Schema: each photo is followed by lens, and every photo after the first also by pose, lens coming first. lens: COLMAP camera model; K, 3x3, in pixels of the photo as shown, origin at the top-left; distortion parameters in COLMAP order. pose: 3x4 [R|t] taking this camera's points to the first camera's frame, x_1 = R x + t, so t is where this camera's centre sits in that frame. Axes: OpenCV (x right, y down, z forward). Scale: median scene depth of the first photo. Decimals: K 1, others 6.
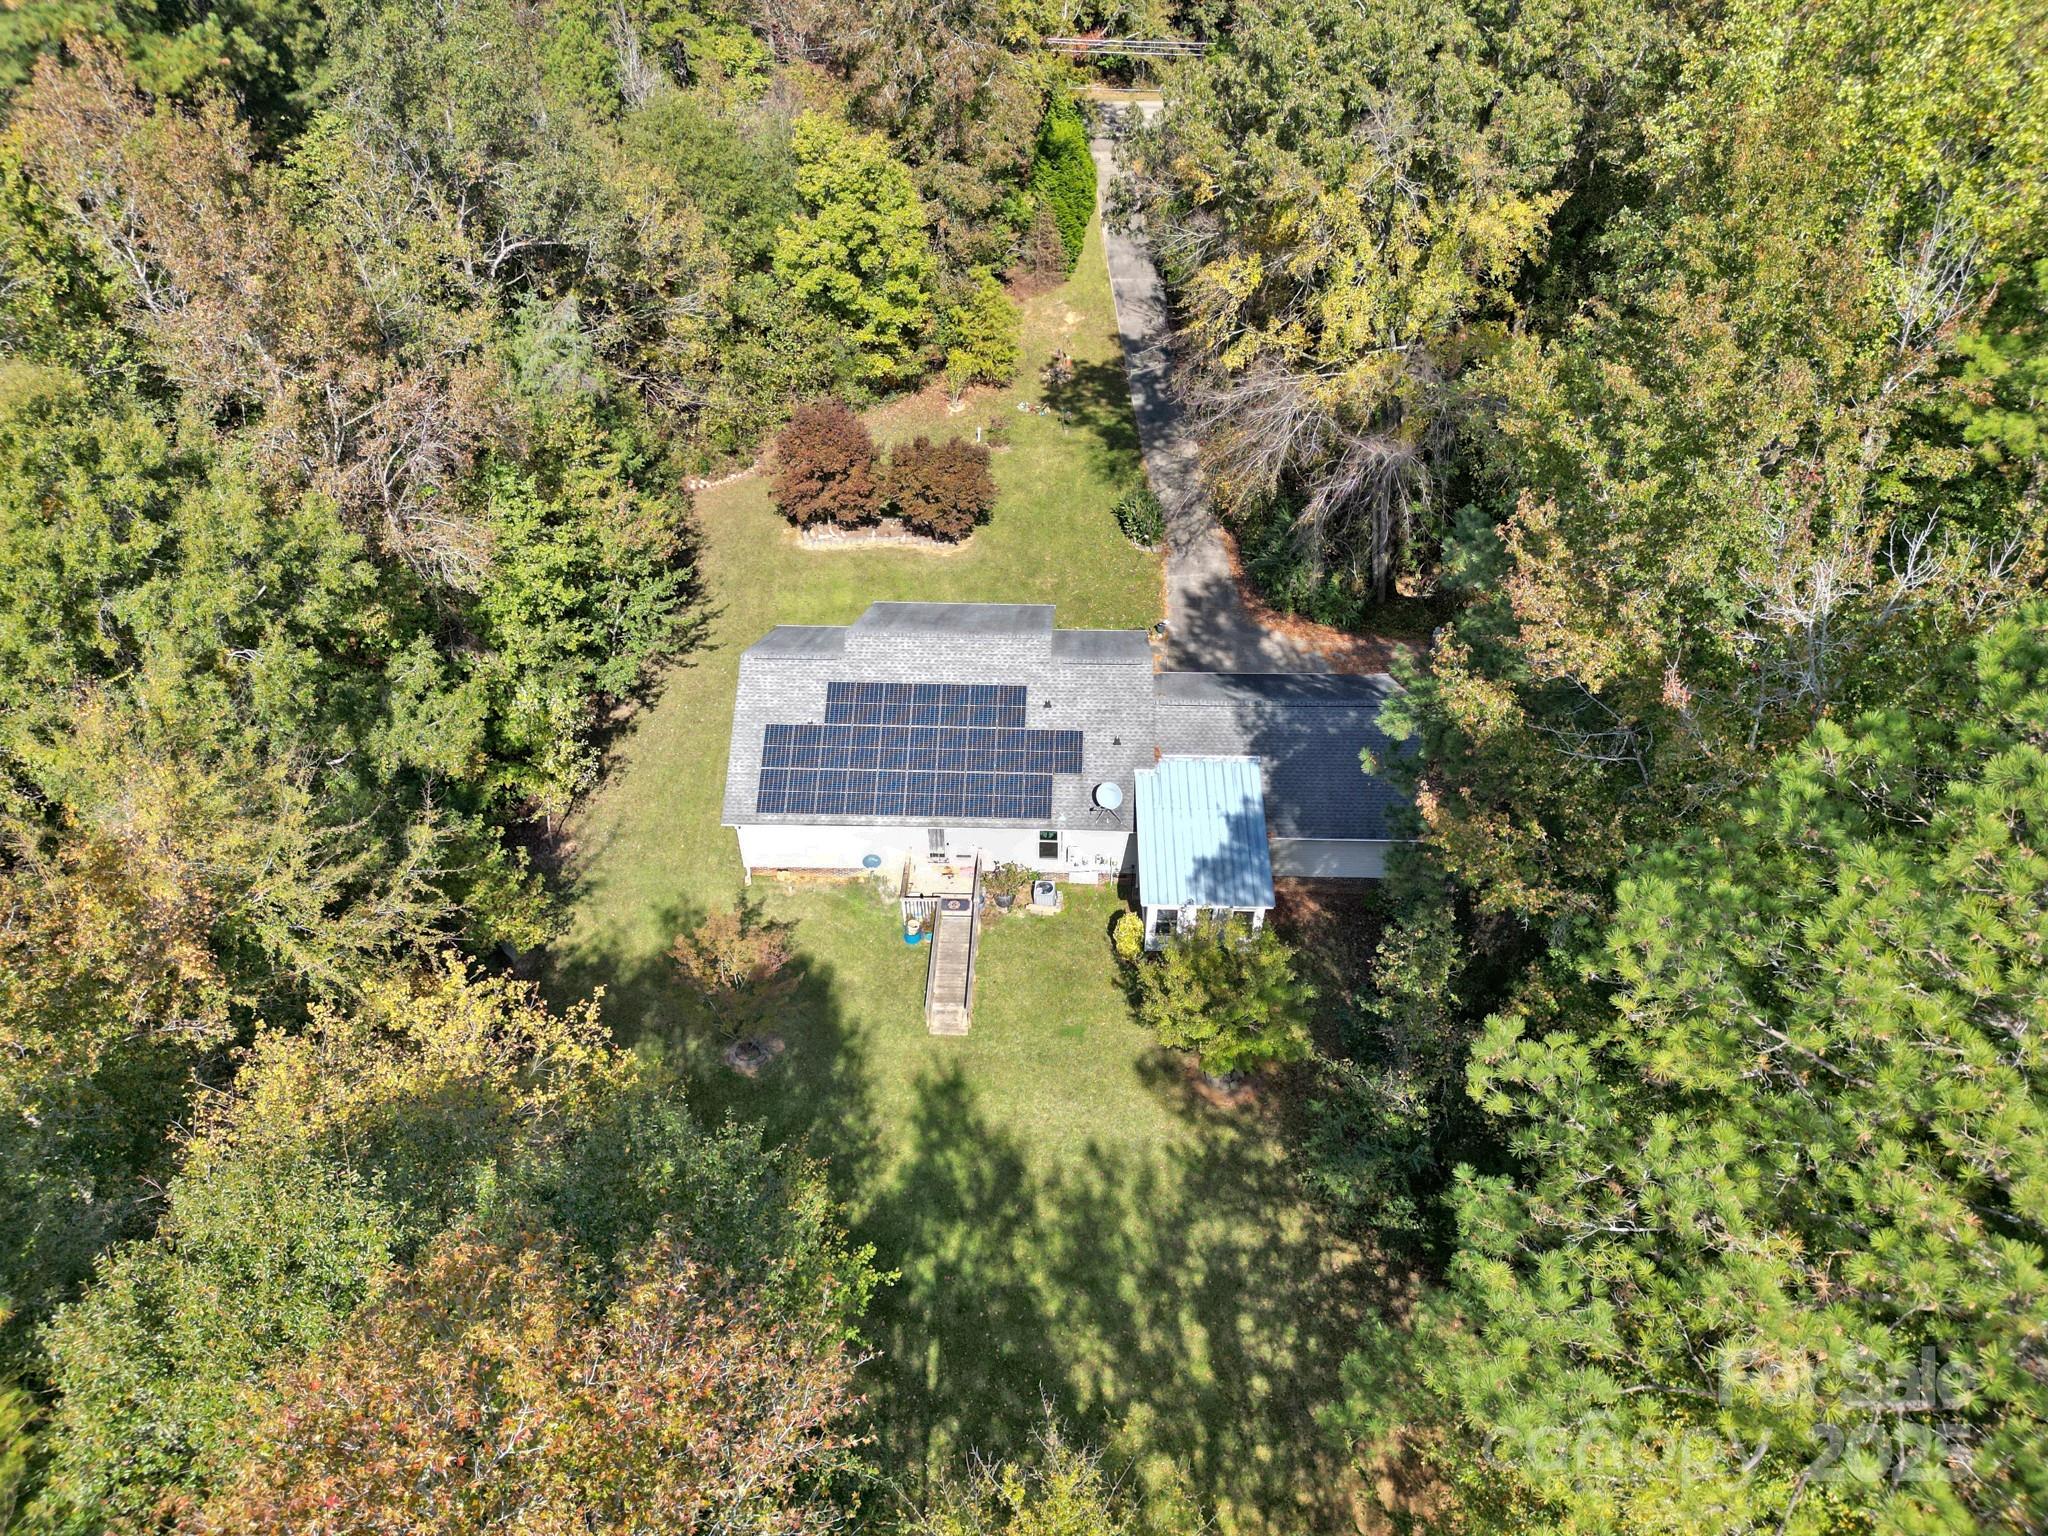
lens RADIAL K [[1454.3, 0, 1015.6], [0, 1454.3, 734.3], [0, 0, 1]] dist [0.063578, -0.000903]
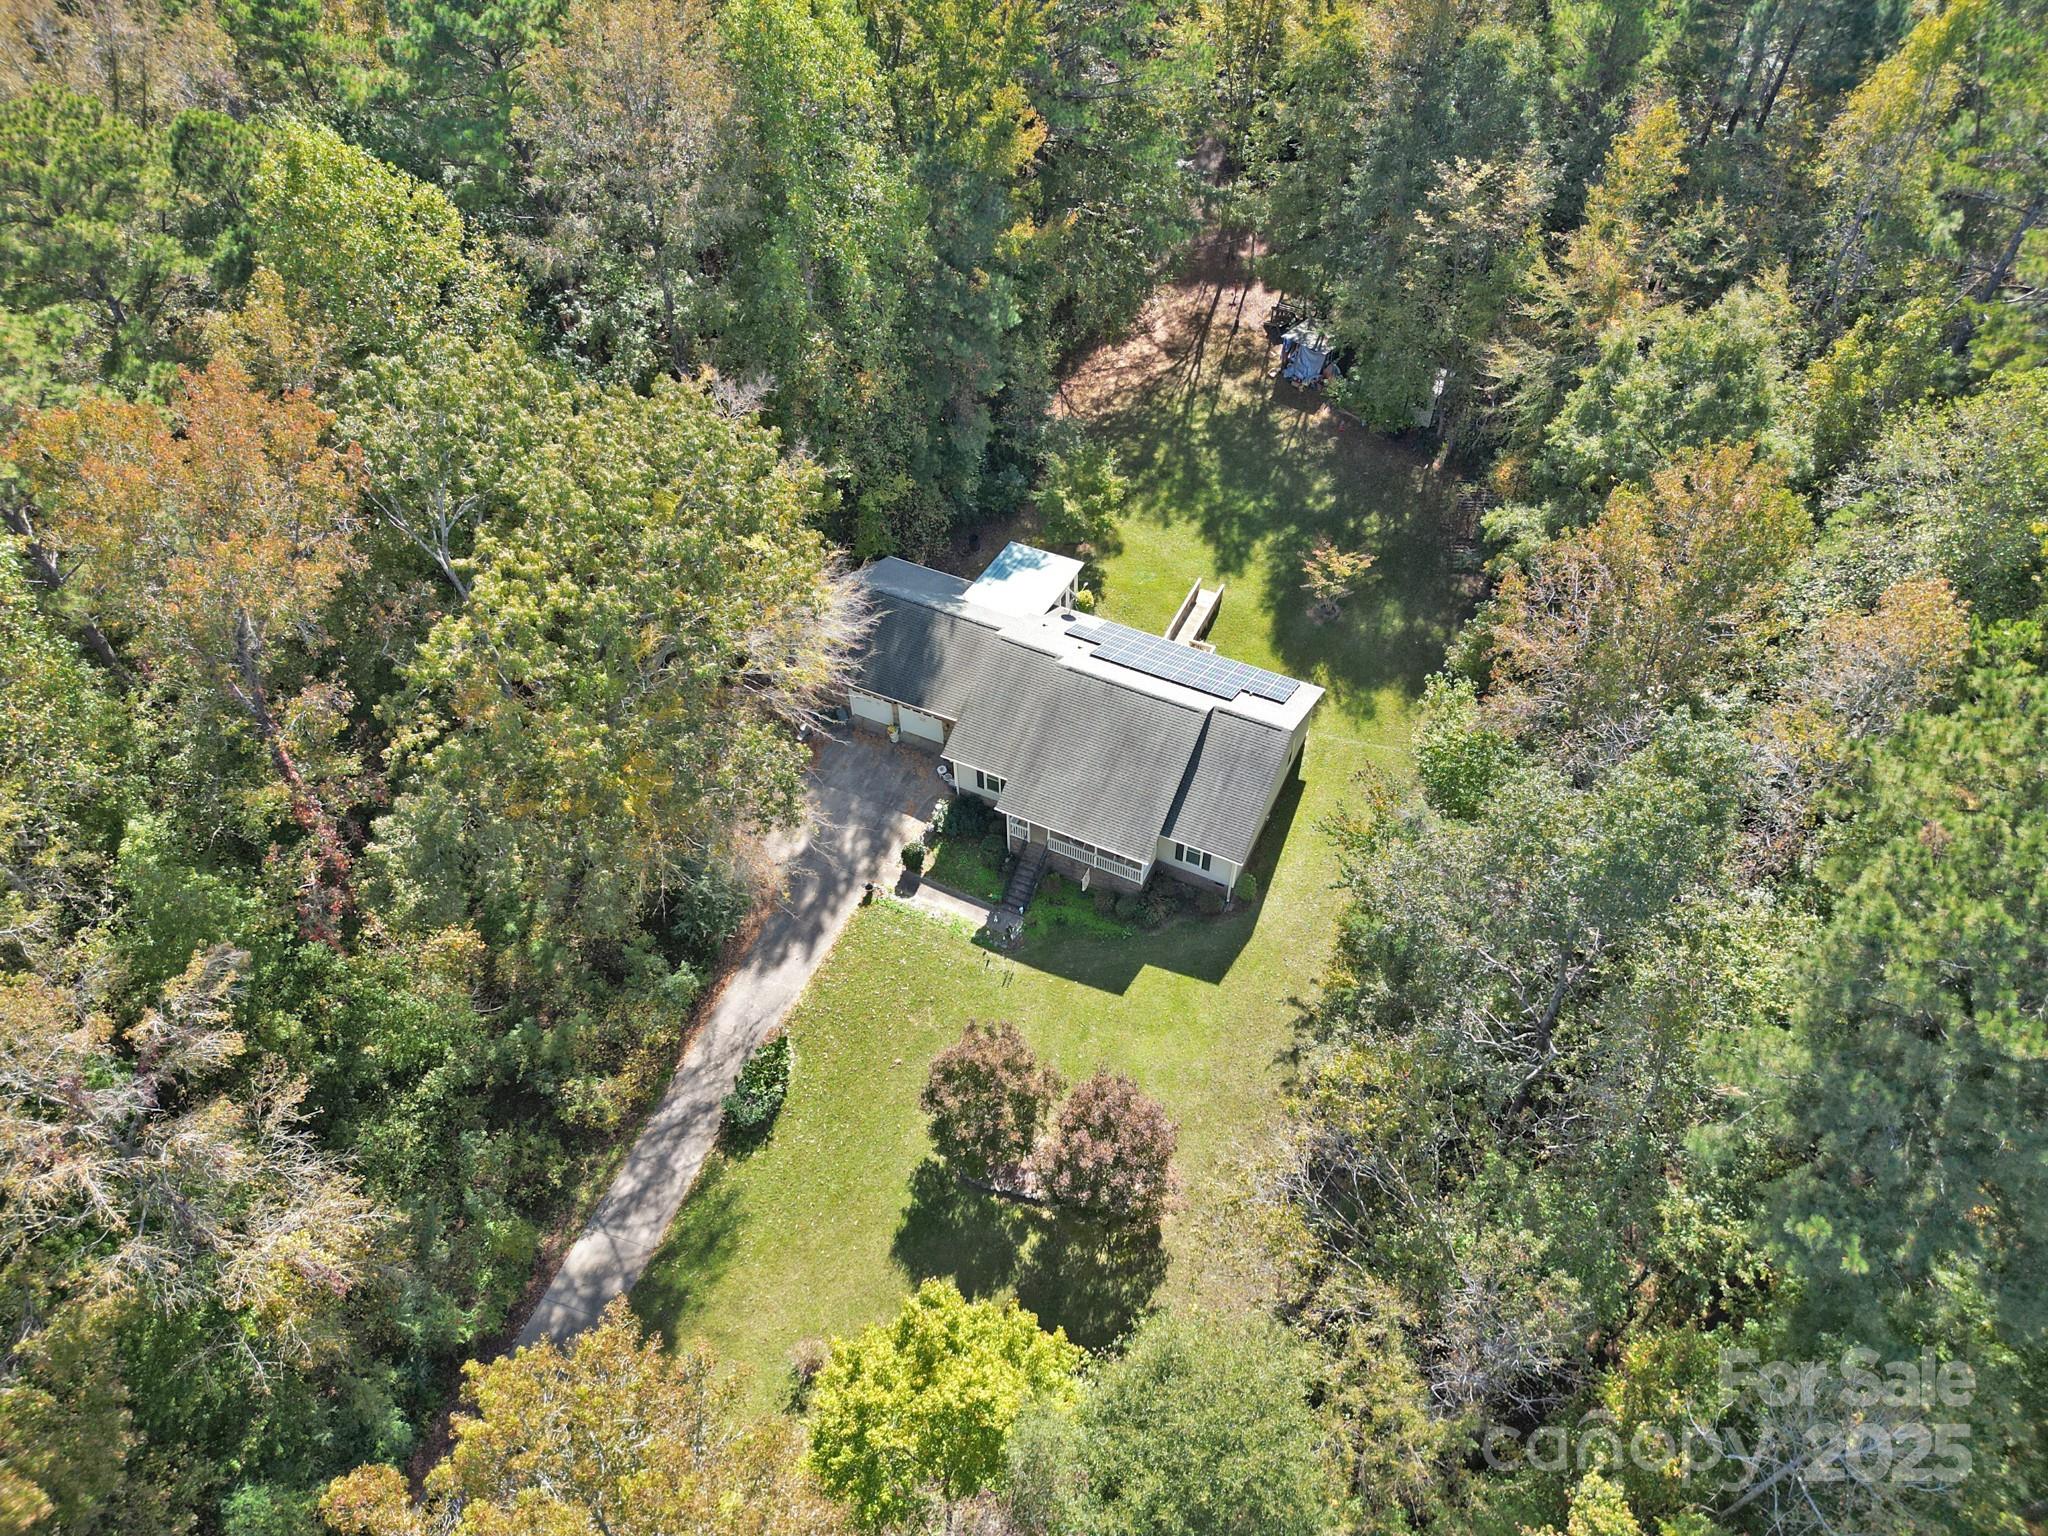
lens RADIAL K [[1490.2, 0, 1026.1], [0, 1490.2, 832.1], [0, 0, 1]] dist [-0.001063, -0.000754]
pose [[-0.920842, -0.287023, 0.263947, -0.282871], [0.267223, 0.028453, 0.963214, -1.126680], [-0.283975, 0.957501, 0.050498, 0.922700]]
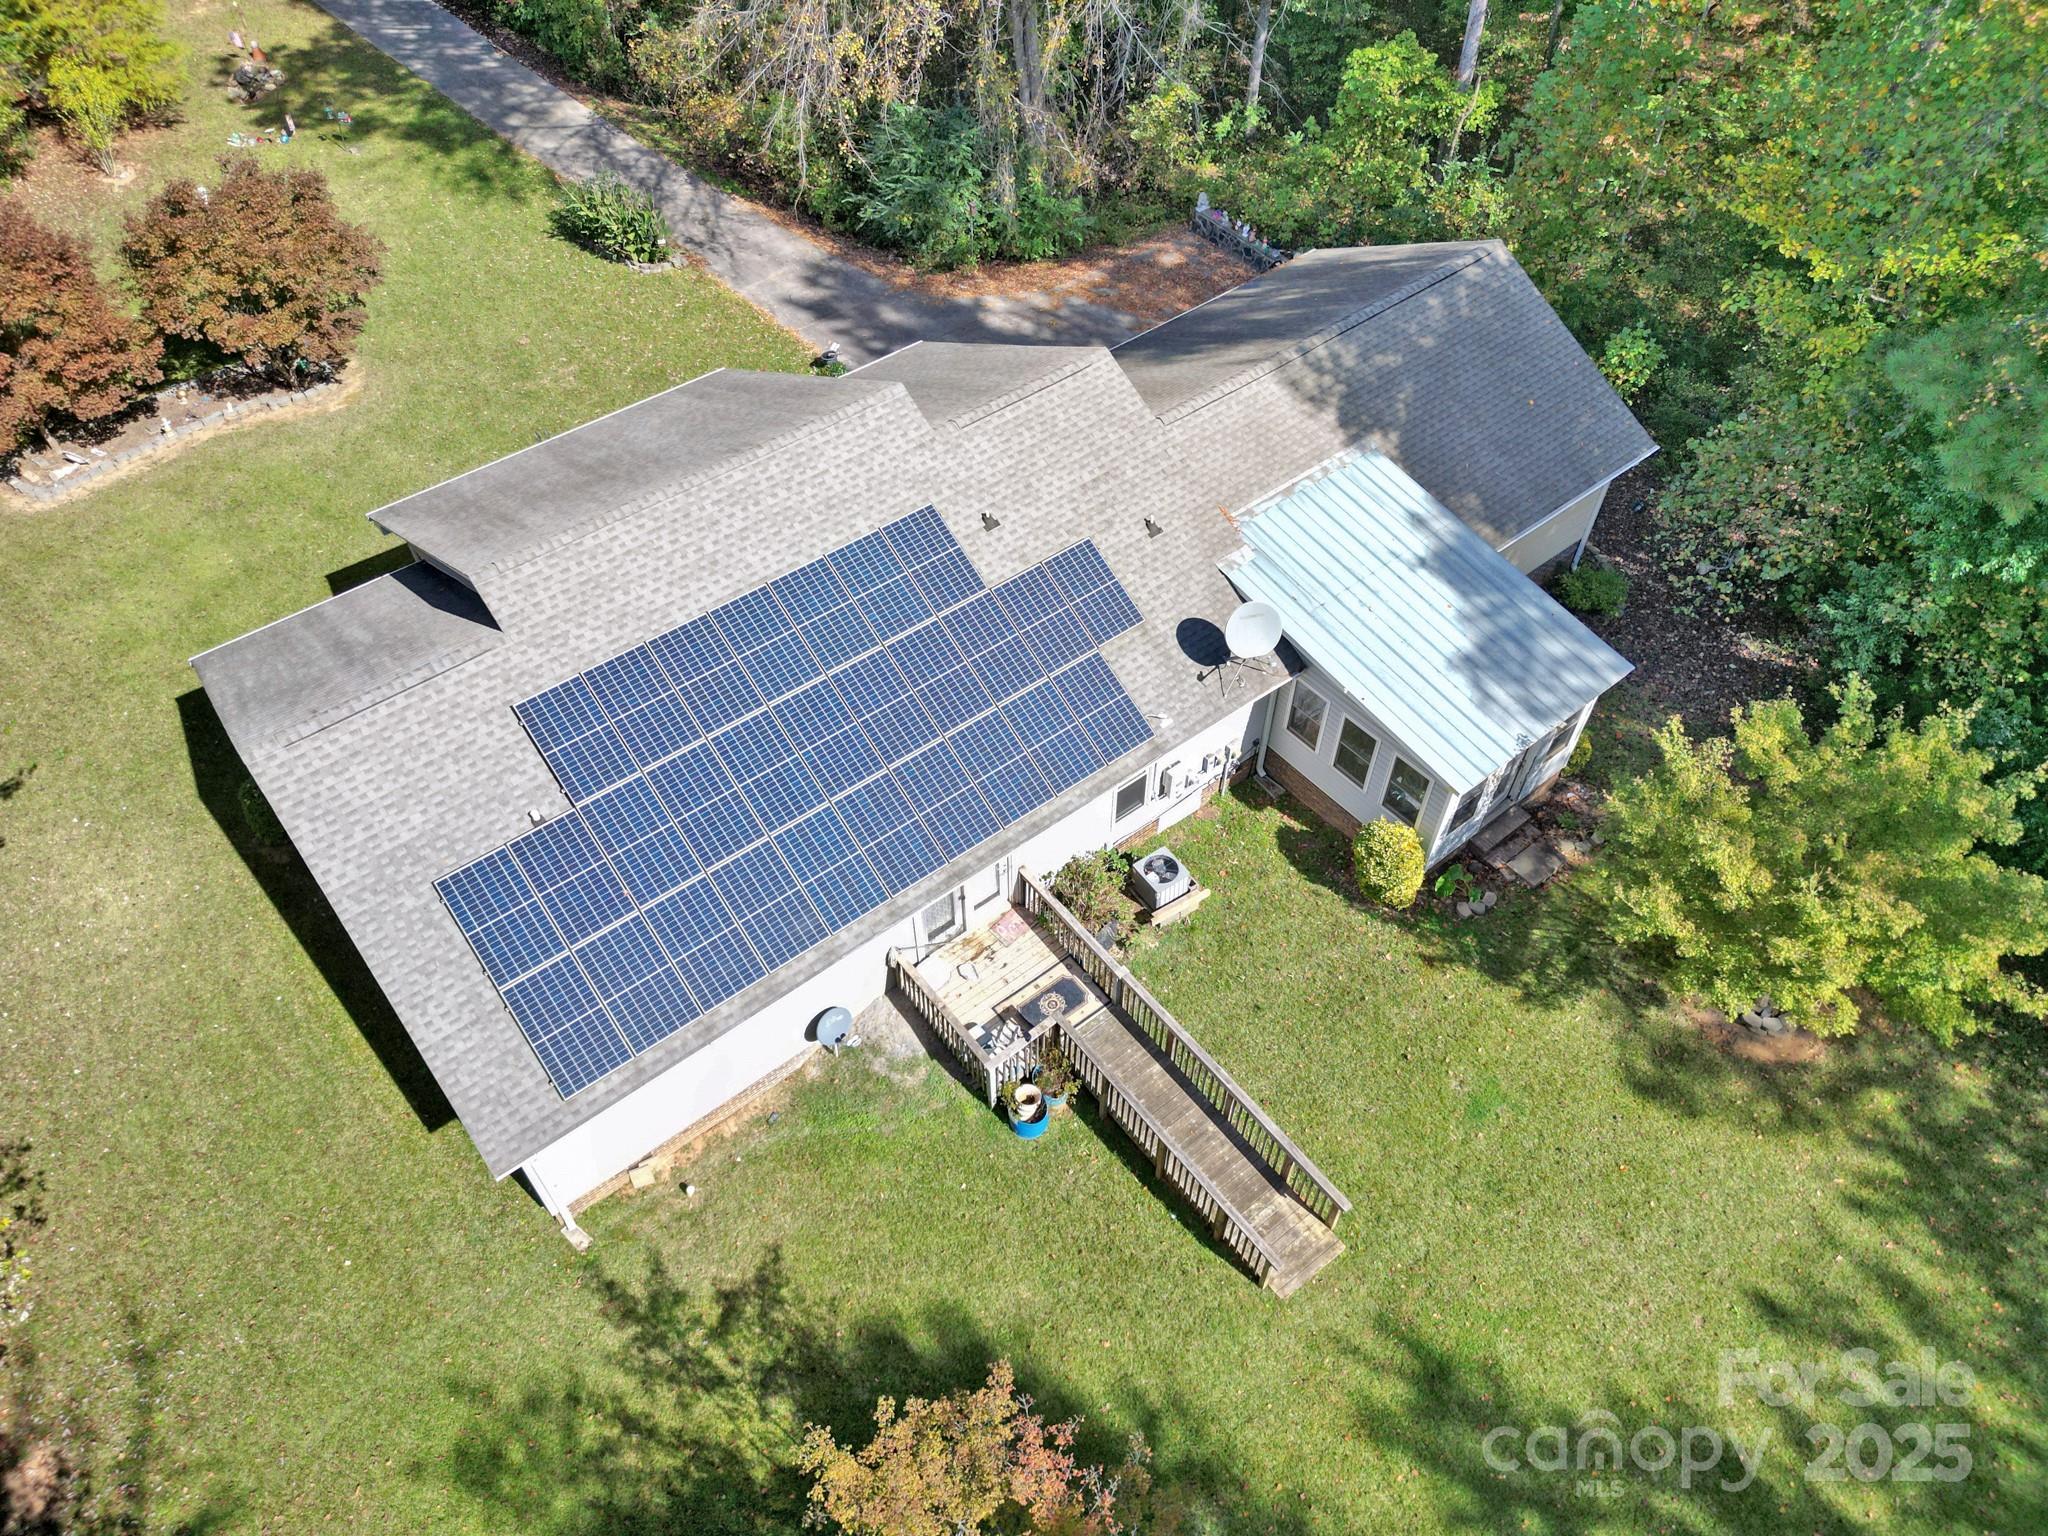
lens RADIAL K [[1433.1, 0, 1024.0], [0, 1433.1, 768.0], [0, 0, 1]] dist [0.094428, -0.112576]
pose [[0.761811, -0.491608, 0.421859, -0.163900], [0.413715, 0.870334, 0.267129, -0.057653], [-0.498481, -0.028972, 0.866416, 0.499770]]
